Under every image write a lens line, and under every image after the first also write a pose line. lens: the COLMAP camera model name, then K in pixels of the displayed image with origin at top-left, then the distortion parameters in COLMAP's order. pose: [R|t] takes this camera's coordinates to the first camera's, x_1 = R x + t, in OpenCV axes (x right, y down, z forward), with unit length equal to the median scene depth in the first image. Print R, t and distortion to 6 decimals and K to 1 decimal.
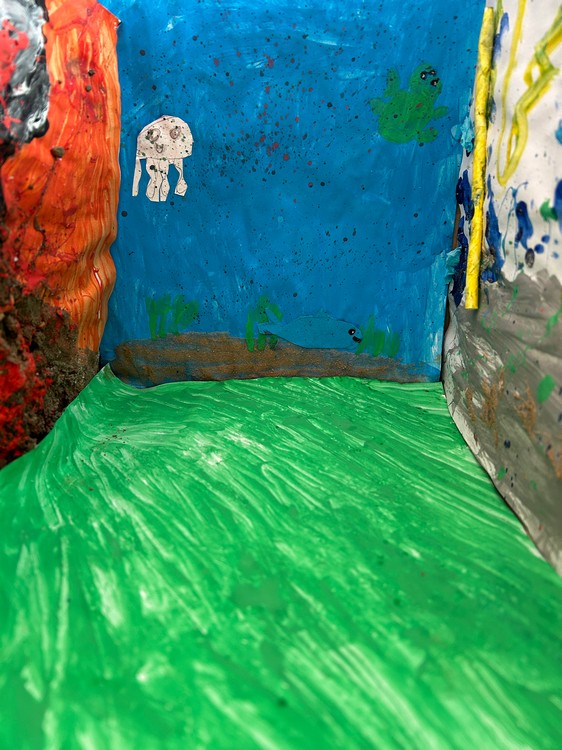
lens RADIAL K [[573.0, 0, 286.7], [0, 573.0, 373.0], [0, 0, 1]] dist [0.031185, -0.077695]
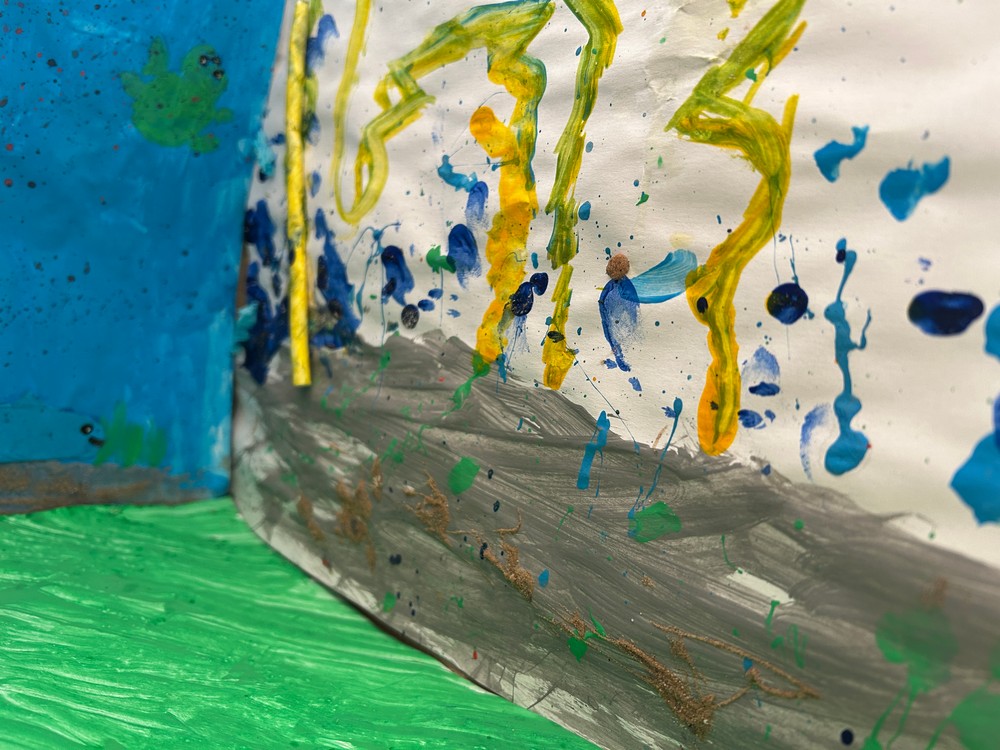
lens RADIAL K [[777.5, 0, 499.7], [0, 777.5, 377.4], [0, 0, 1]] dist [0.029029, -0.072431]
pose [[0.680772, -0.002495, 0.732491, -0.270188], [0.112373, 0.988512, -0.101071, 0.007254], [-0.723825, 0.151119, 0.673232, 0.184871]]
